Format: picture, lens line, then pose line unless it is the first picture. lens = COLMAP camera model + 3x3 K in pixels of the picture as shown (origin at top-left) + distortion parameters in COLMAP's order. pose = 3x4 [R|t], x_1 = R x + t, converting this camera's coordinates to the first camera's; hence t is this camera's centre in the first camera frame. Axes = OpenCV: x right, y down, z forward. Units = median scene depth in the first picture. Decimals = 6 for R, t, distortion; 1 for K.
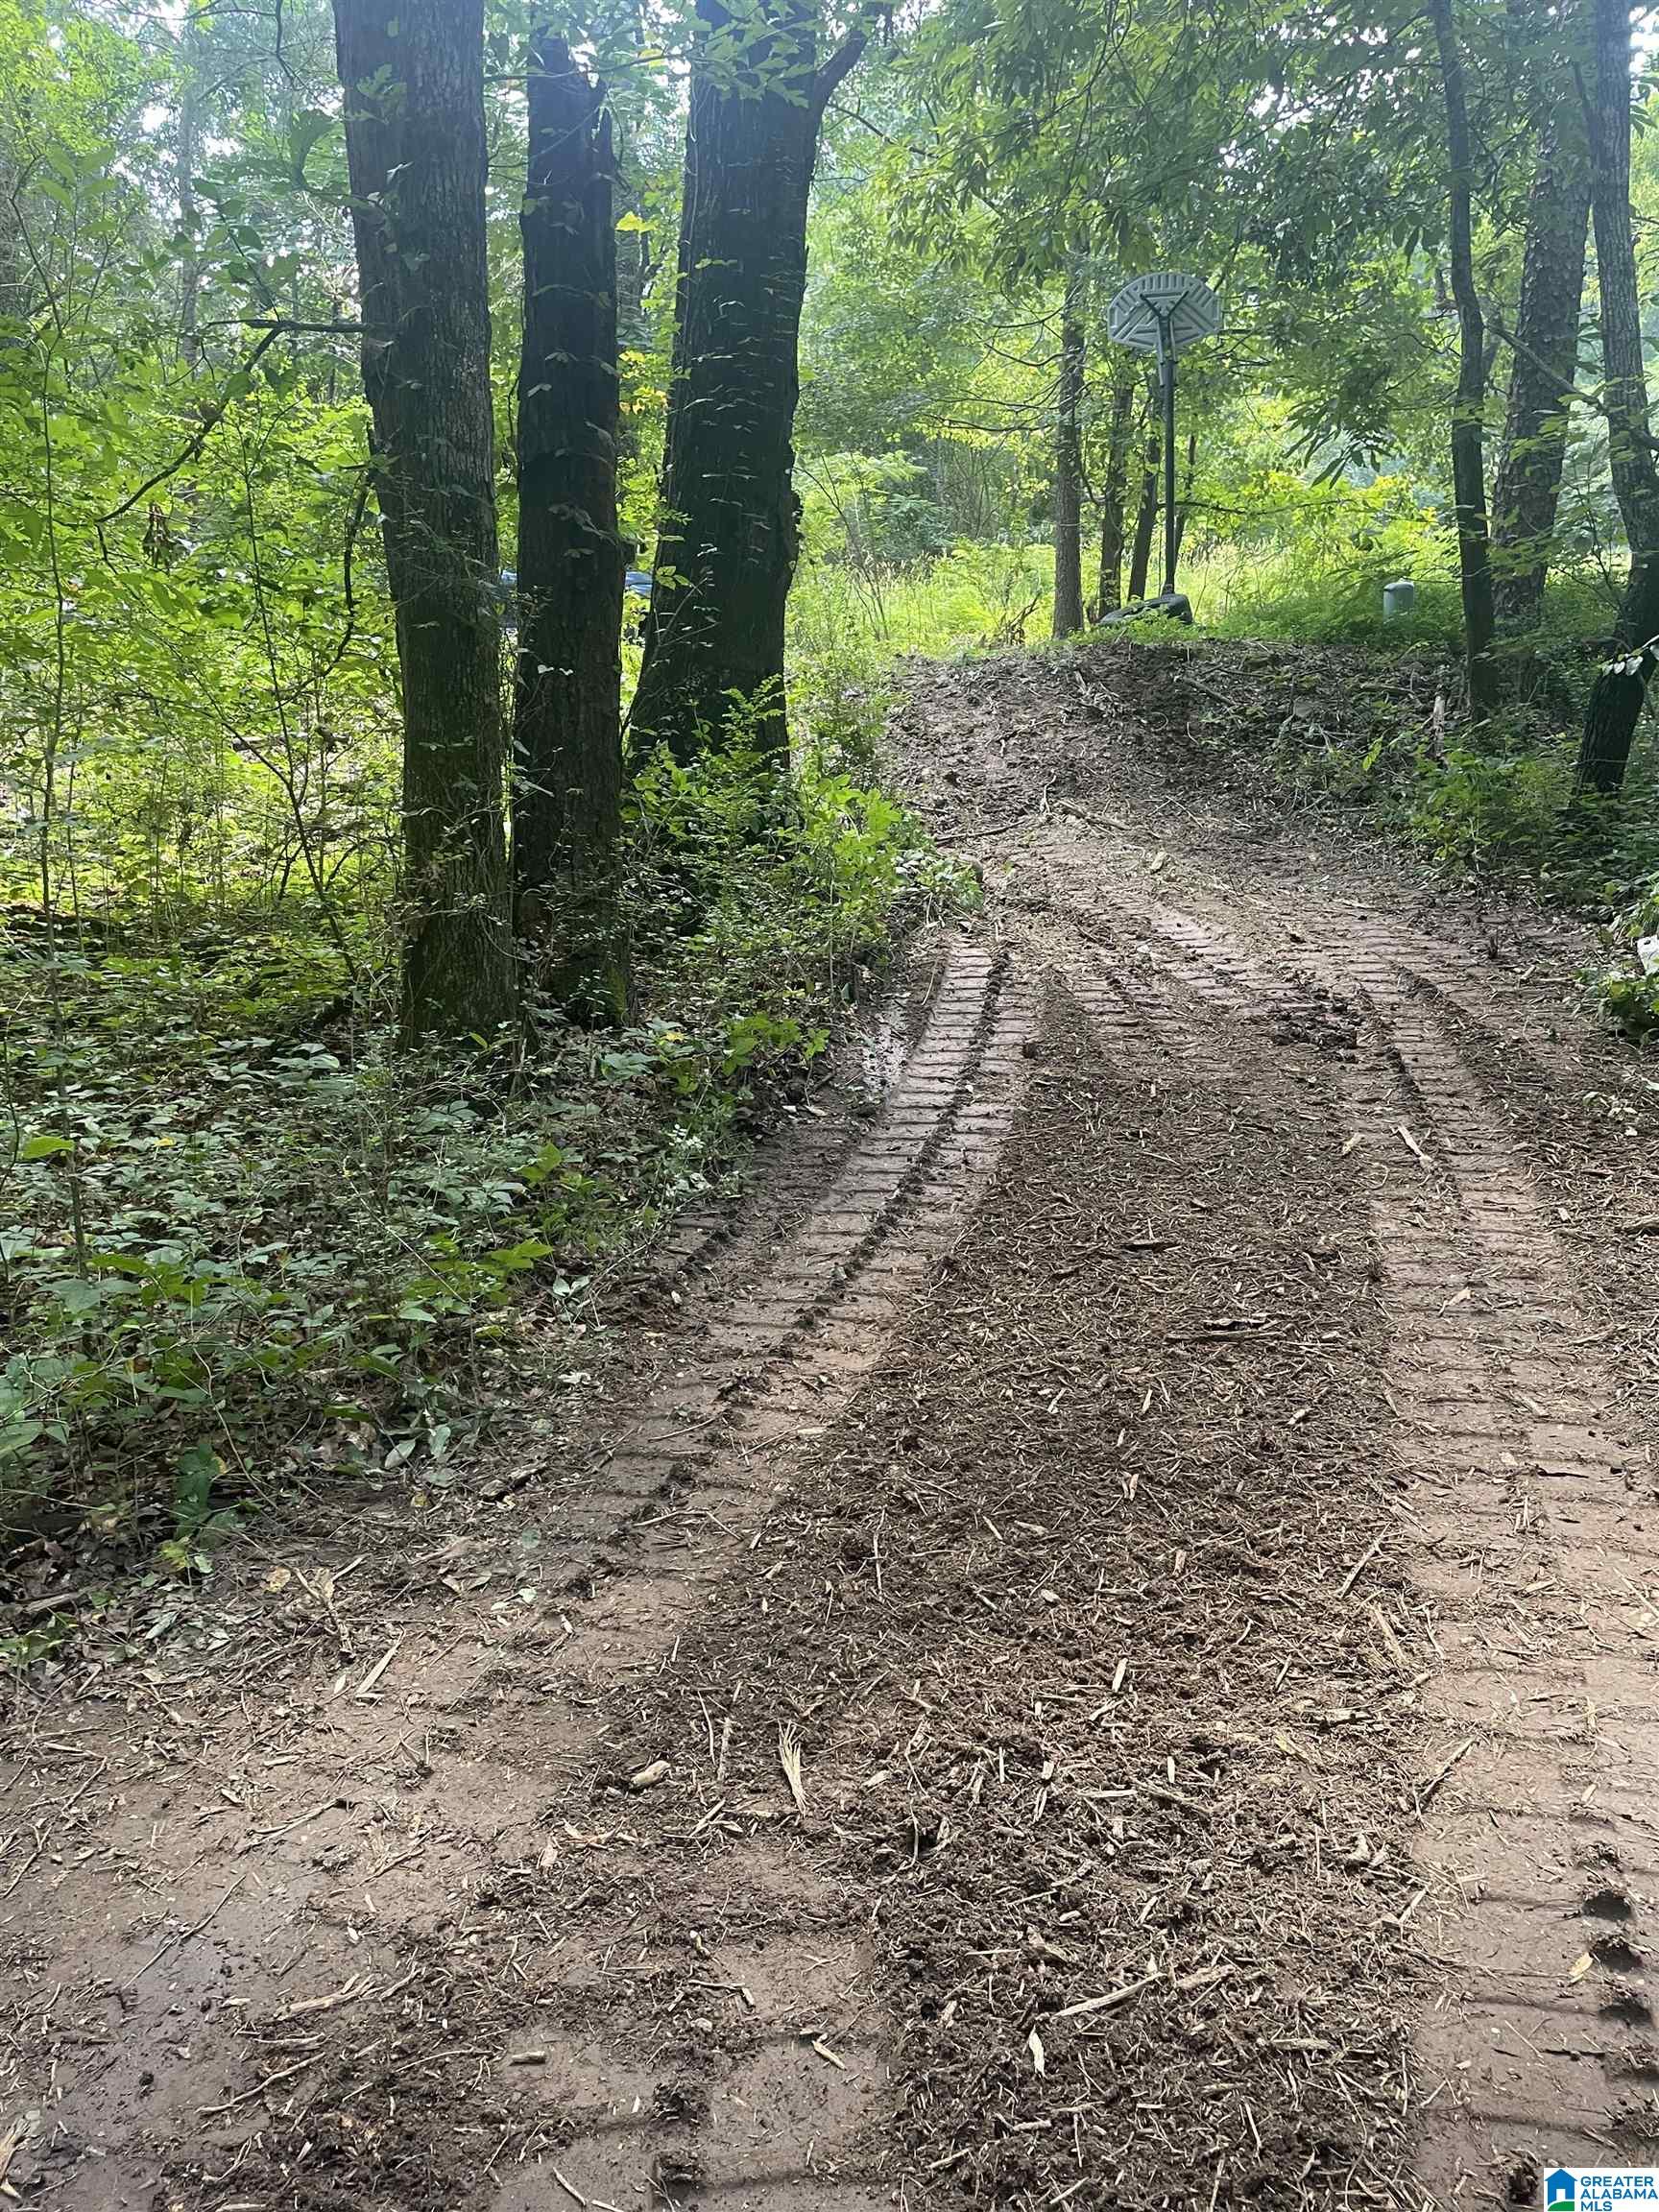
lens RADIAL K [[1664.8, 0, 827.6], [0, 1664.8, 1107.5], [0, 0, 1]] dist [0.039902, 0.000596]
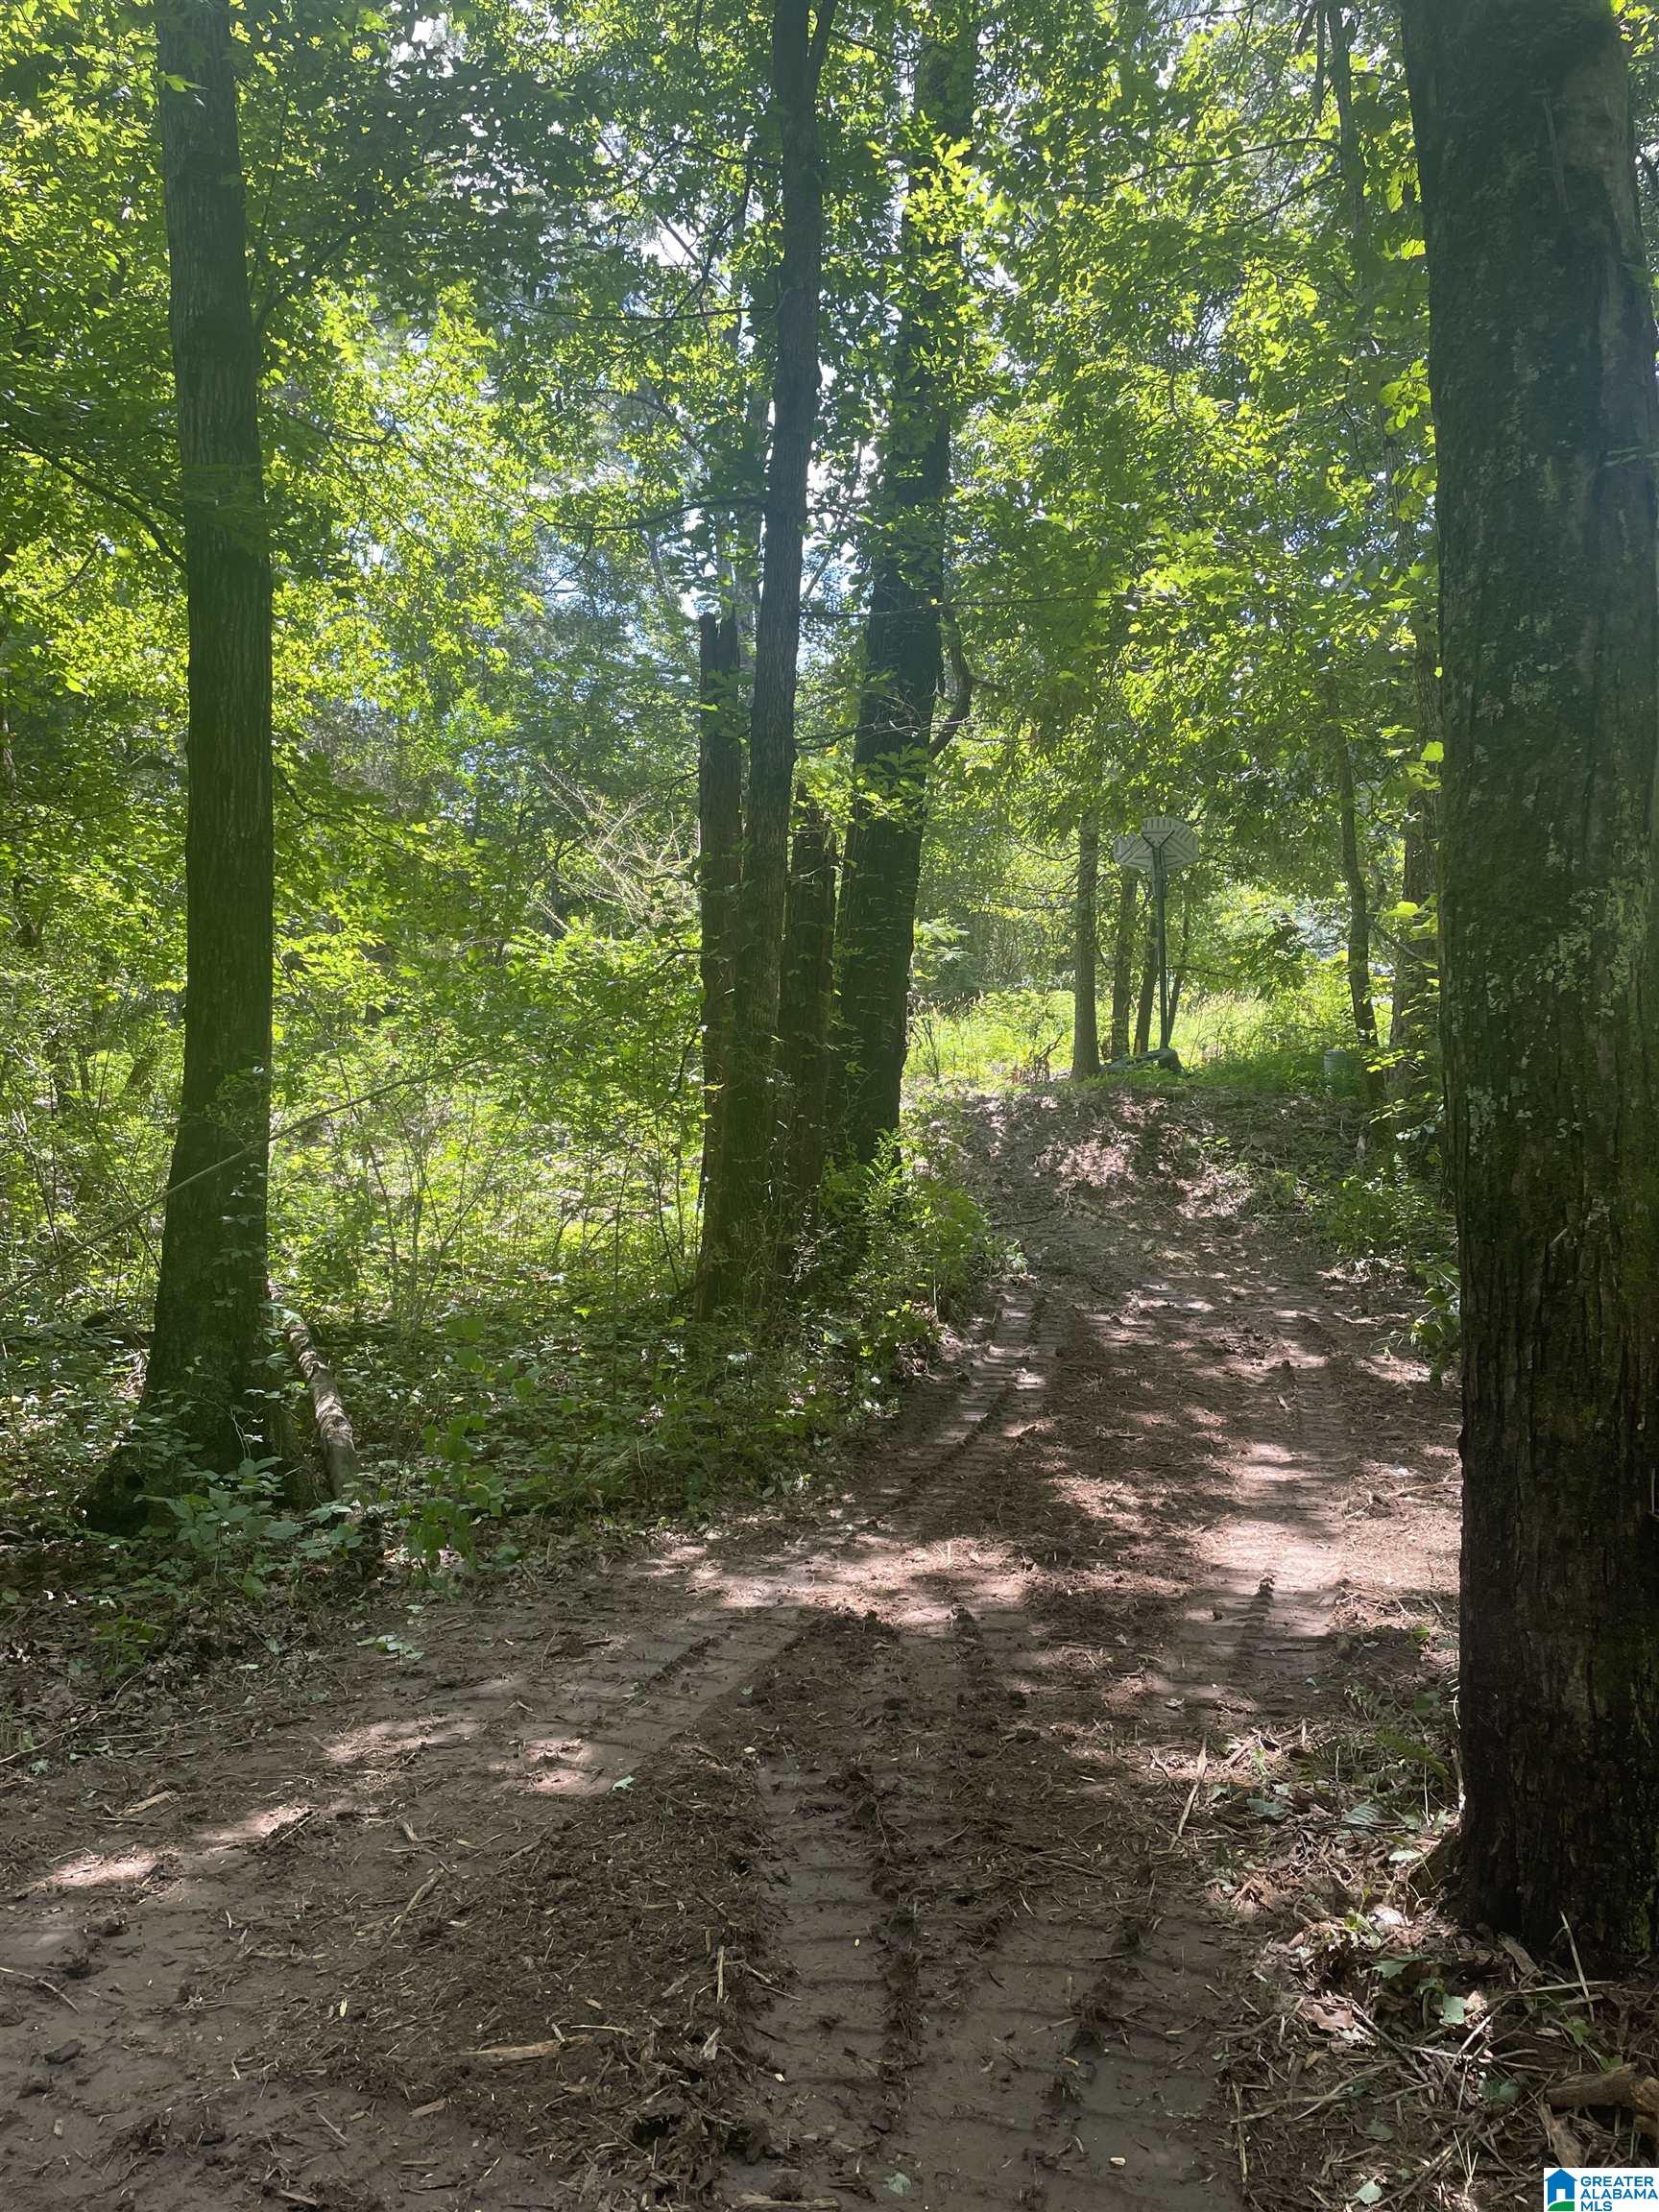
lens RADIAL K [[1664.8, 0, 829.9], [0, 1664.8, 1101.8], [0, 0, 1]] dist [0.039902, 0.000596]
pose [[0.999466, 0.029188, -0.014669, -0.023851], [-0.031832, 0.971070, -0.236665, 0.033536], [0.007337, 0.237006, 0.971481, -0.174768]]
